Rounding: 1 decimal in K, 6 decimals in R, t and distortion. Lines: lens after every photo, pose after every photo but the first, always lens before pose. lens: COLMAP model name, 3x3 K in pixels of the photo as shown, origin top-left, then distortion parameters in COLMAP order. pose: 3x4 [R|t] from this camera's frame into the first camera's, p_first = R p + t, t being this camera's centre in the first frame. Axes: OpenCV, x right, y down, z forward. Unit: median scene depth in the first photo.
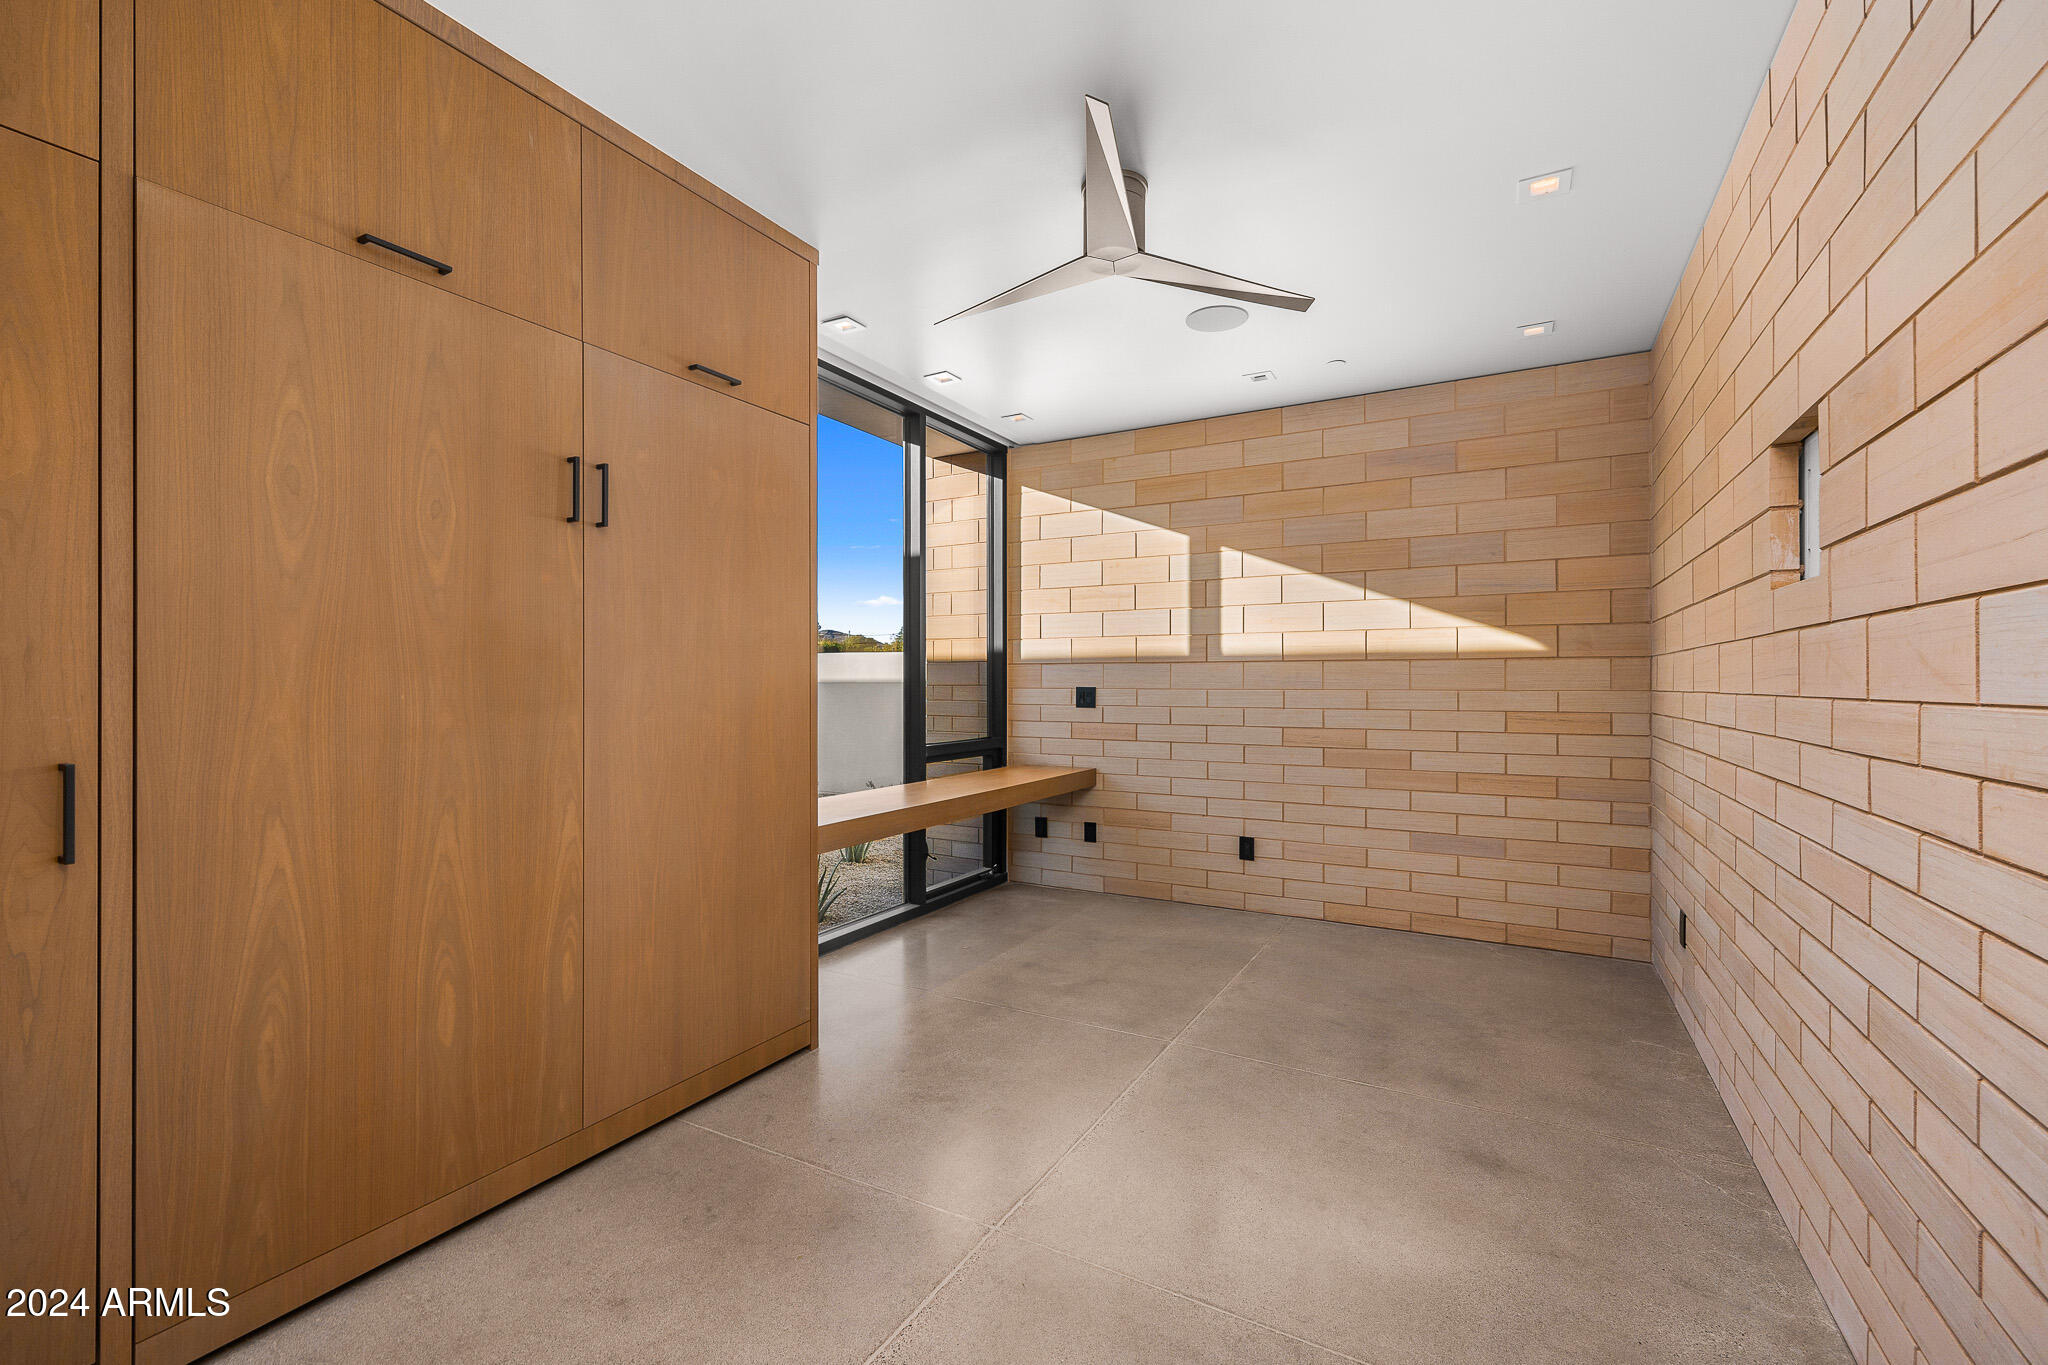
lens RADIAL K [[860.4, 0, 1025.2], [0, 860.4, 681.8], [0, 0, 1]] dist [0.001902, 0.000129]
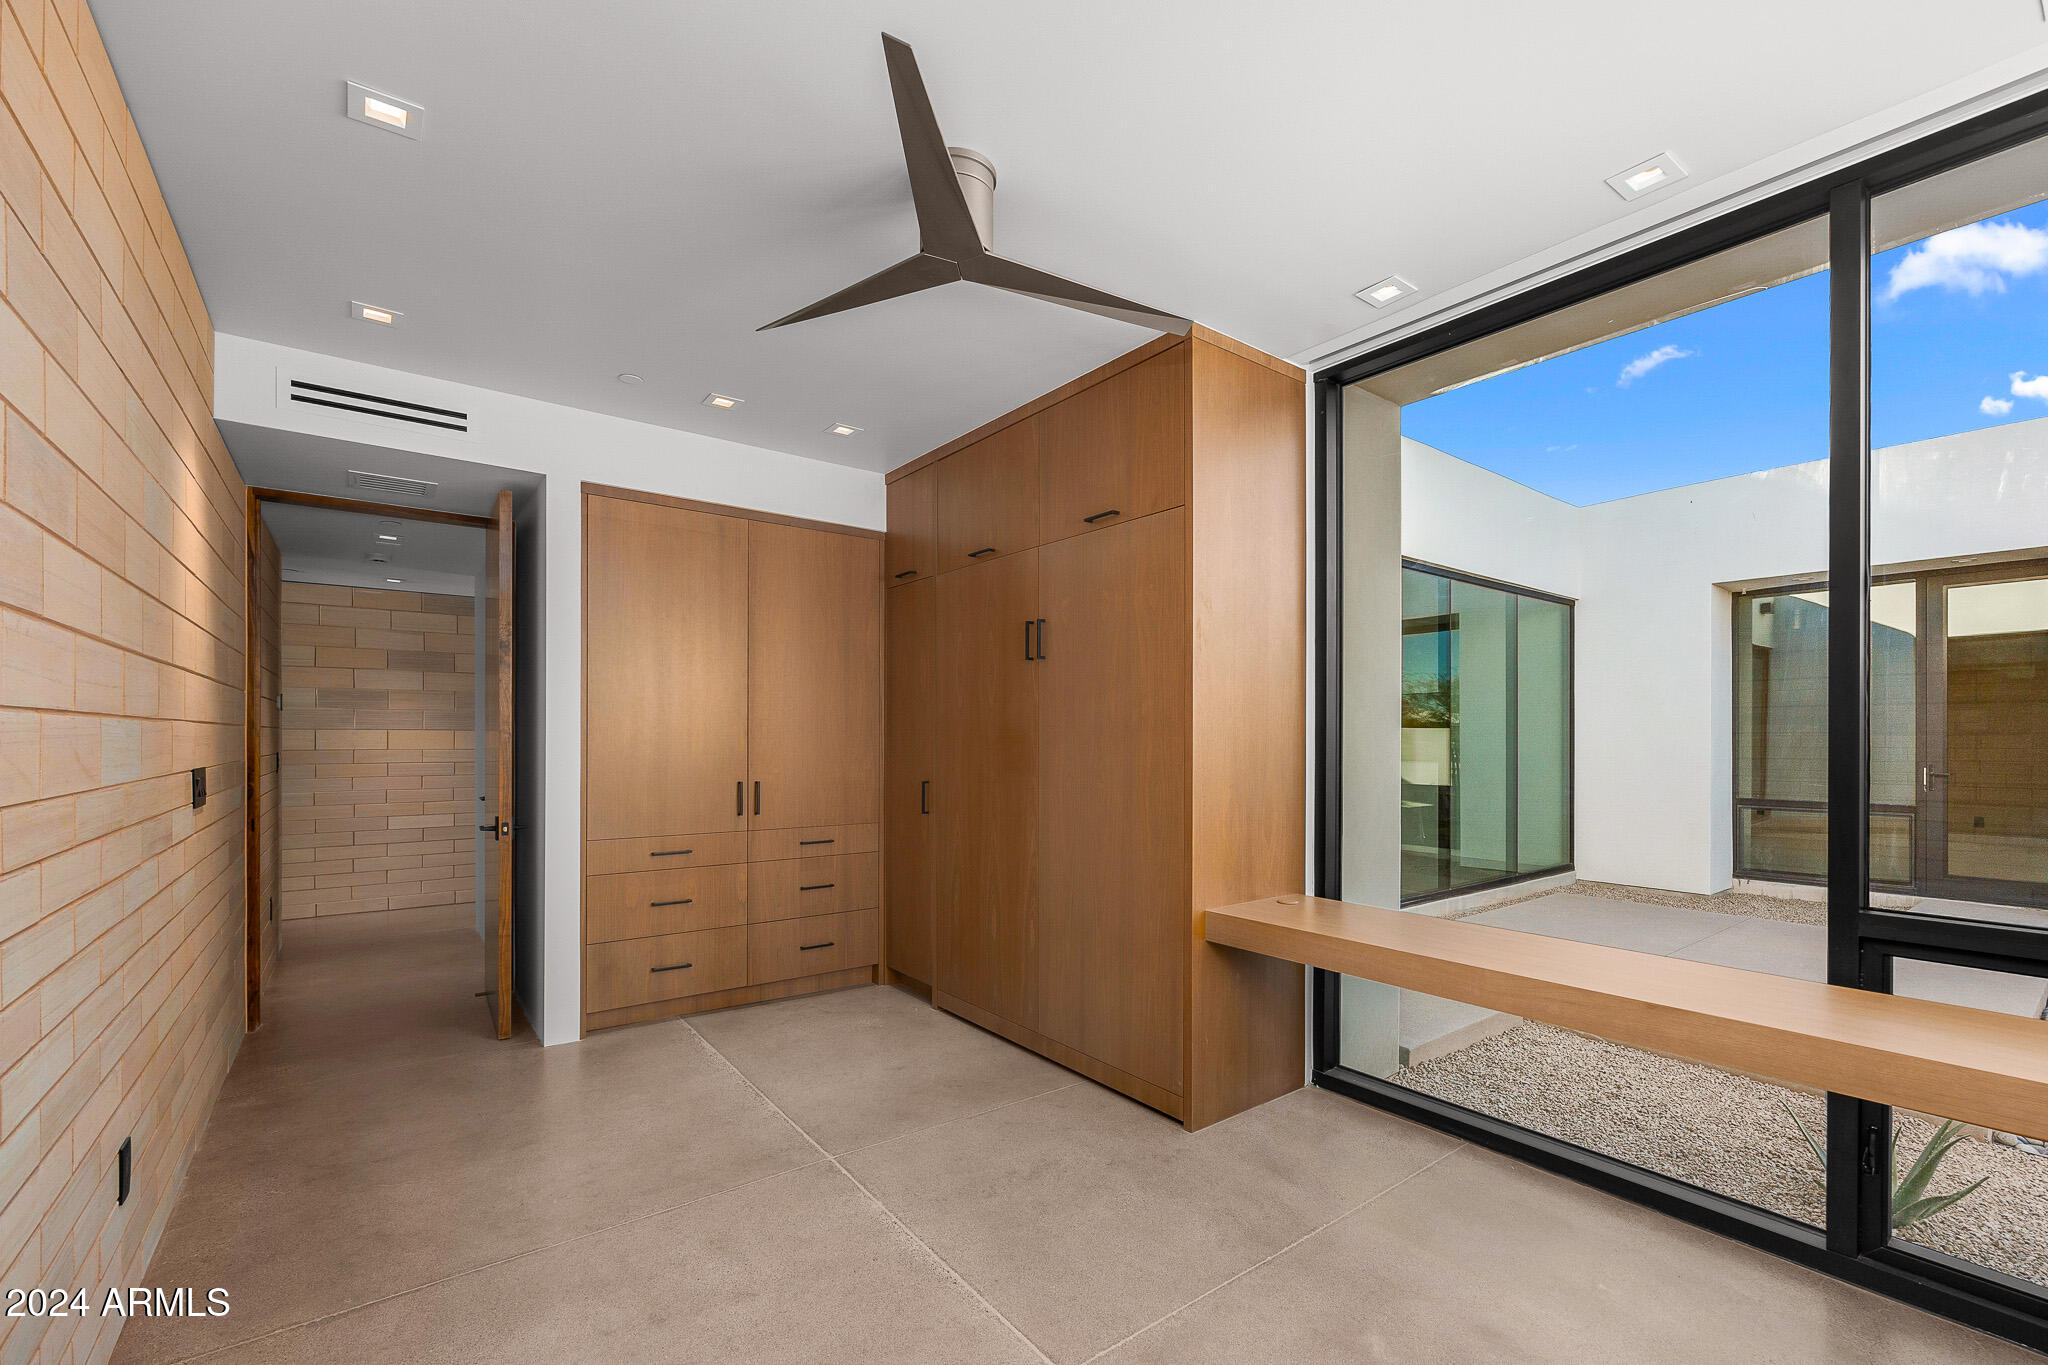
lens RADIAL K [[860.4, 0, 1031.3], [0, 860.4, 740.2], [0, 0, 1]] dist [0.001902, 0.000129]
pose [[-0.391549, -0.001144, -0.920157, 0.983417], [-0.000566, 0.999999, -0.001002, -0.030162], [0.920157, 0.000128, -0.391549, 1.631428]]
